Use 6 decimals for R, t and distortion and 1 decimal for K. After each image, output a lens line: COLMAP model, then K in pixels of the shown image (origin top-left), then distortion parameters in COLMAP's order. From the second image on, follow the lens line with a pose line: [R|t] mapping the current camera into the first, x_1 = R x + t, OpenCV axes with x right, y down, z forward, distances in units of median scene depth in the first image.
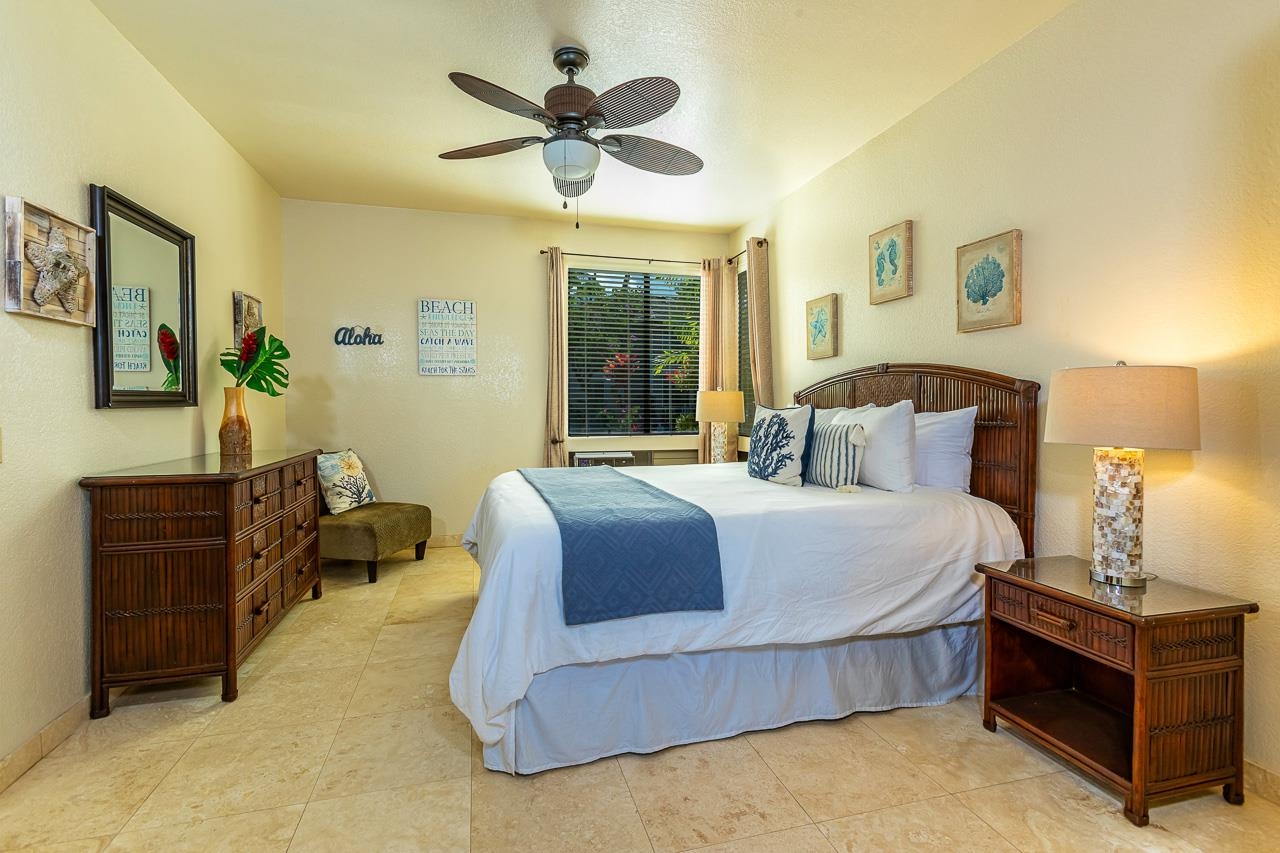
lens RADIAL K [[566.5, 0, 638.6], [0, 566.5, 417.5], [0, 0, 1]] dist [-0.011320, 0.005150]
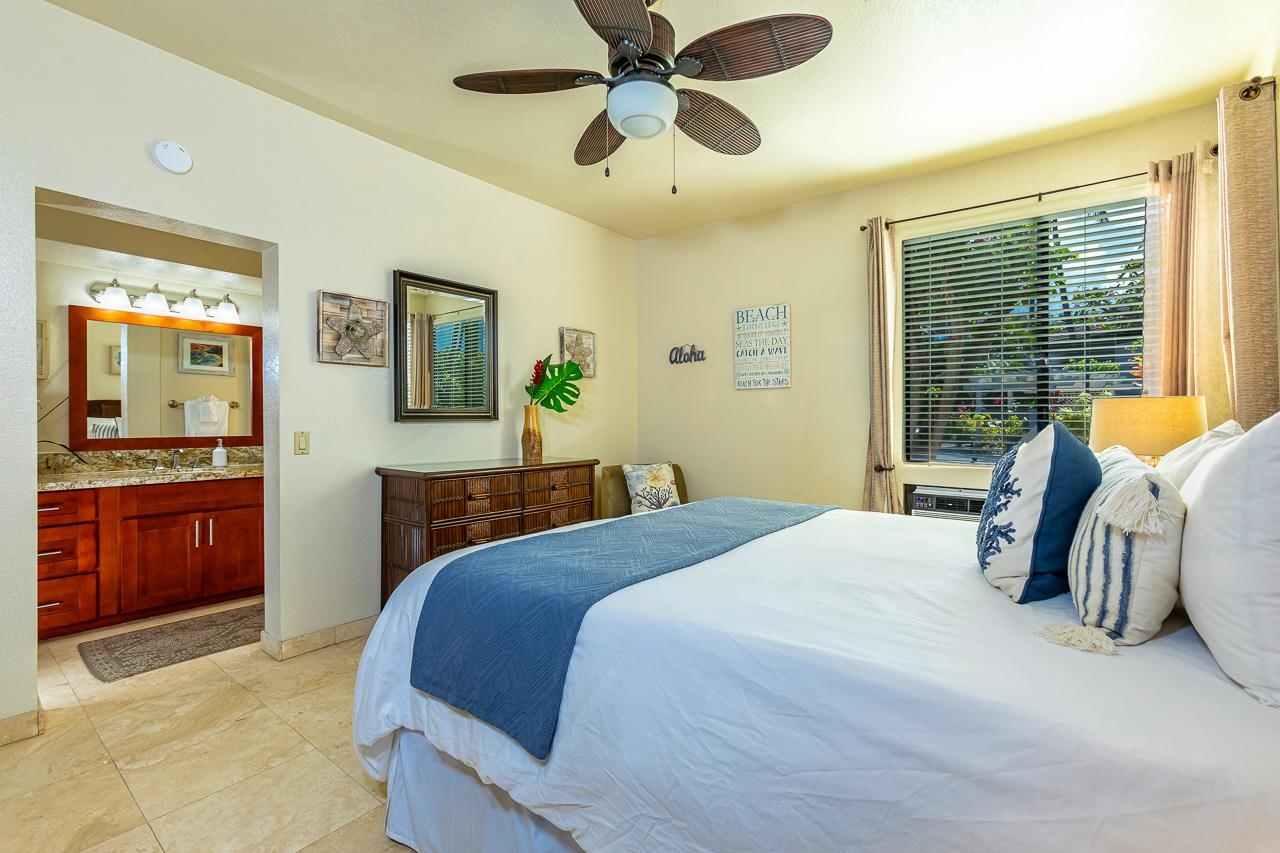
lens RADIAL K [[566.5, 0, 643.2], [0, 566.5, 422.5], [0, 0, 1]] dist [-0.011320, 0.005150]
pose [[0.601987, 0.007420, -0.798471, 0.416483], [-0.023102, 0.999700, -0.008127, -0.010690], [0.798172, 0.023338, 0.601978, 0.430751]]
